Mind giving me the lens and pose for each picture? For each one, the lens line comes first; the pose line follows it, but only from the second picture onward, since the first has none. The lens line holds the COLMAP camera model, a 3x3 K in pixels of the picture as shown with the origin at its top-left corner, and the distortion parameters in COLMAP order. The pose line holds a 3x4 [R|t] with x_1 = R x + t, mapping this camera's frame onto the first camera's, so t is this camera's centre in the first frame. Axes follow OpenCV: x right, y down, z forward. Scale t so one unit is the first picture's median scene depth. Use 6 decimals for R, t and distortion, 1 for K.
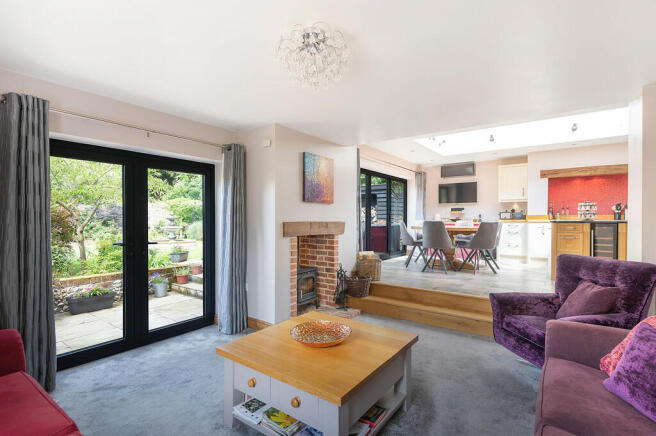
lens RADIAL K [[325.9, 0, 325.2], [0, 325.9, 219.9], [0, 0, 1]] dist [0.016817, 0.001020]
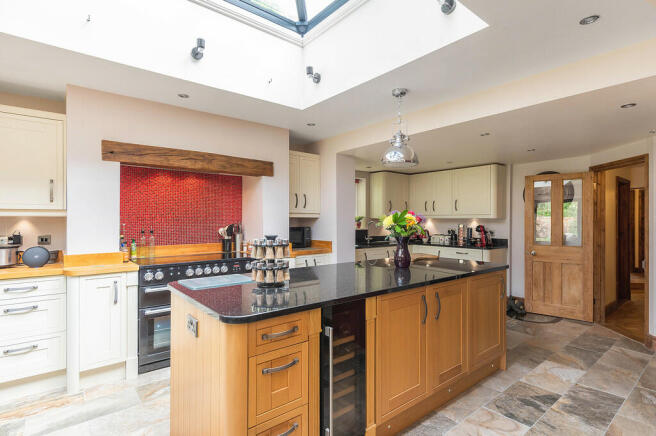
lens RADIAL K [[325.9, 0, 327.5], [0, 325.9, 217.7], [0, 0, 1]] dist [0.016817, 0.001020]
pose [[0.250866, -0.000928, 0.968021, 0.337421], [0.004697, 0.999989, -0.000258, -0.055090], [-0.968010, 0.004611, 0.250868, 0.635152]]
